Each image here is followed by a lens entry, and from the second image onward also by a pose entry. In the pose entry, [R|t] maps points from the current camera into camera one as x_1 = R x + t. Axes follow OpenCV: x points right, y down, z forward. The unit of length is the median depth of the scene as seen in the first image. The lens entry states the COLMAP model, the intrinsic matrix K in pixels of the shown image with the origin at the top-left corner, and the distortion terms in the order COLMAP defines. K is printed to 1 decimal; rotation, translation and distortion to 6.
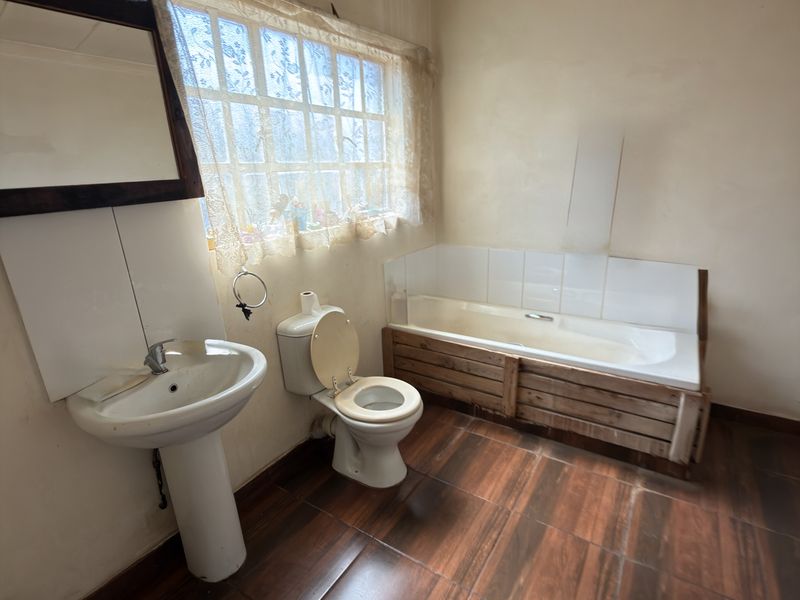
lens RADIAL K [[421.4, 0, 401.4], [0, 421.4, 302.2], [0, 0, 1]] dist [-0.001578, -0.000460]
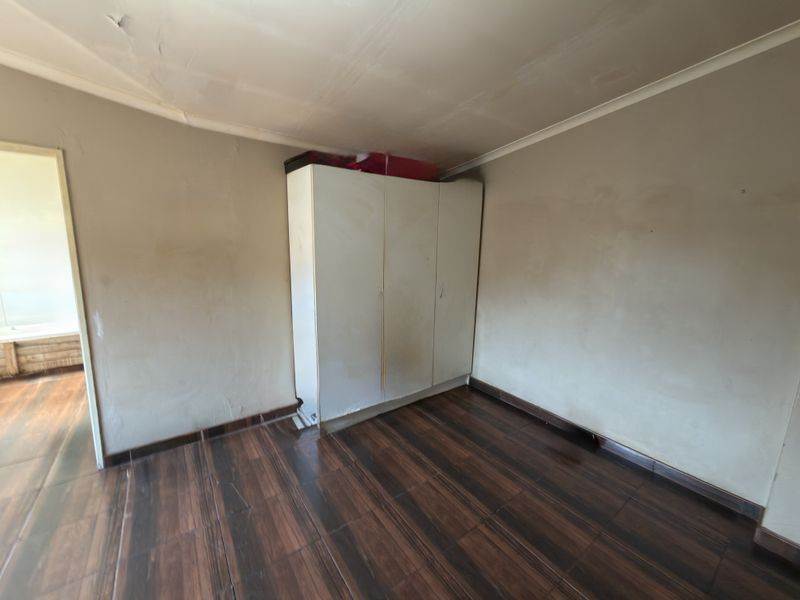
lens RADIAL K [[318.6, 0, 399.2], [0, 318.6, 297.8], [0, 0, 1]] dist [-0.000984, -0.000114]
pose [[0.355060, -0.112067, 0.928102, -0.564507], [0.264719, 0.964207, 0.015154, 0.508110], [-0.896580, 0.240305, 0.372018, -1.571234]]
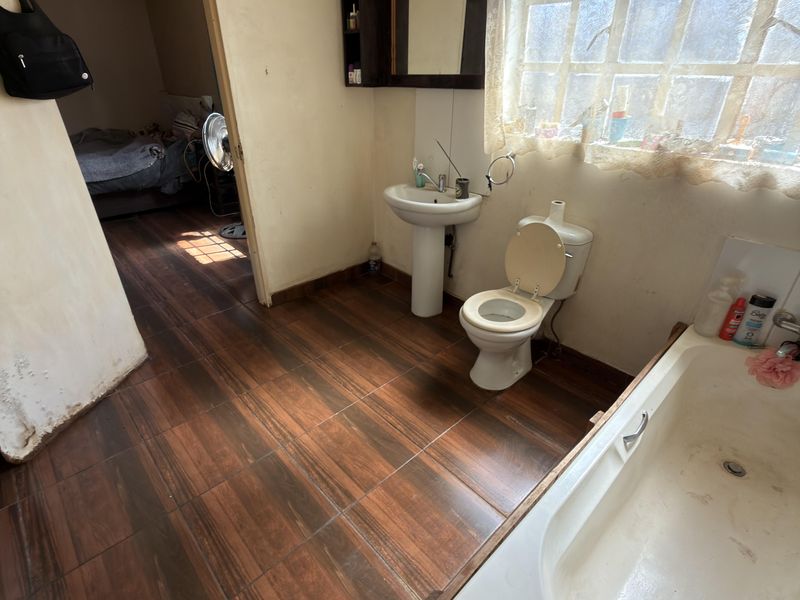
lens RADIAL K [[418.3, 0, 400.7], [0, 418.3, 299.2], [0, 0, 1]] dist [-0.002748, -0.000359]
pose [[-0.233248, 0.495672, -0.836603, 0.978645], [-0.295672, 0.783449, 0.546613, -0.327442], [0.926376, 0.374857, -0.036182, 0.902979]]
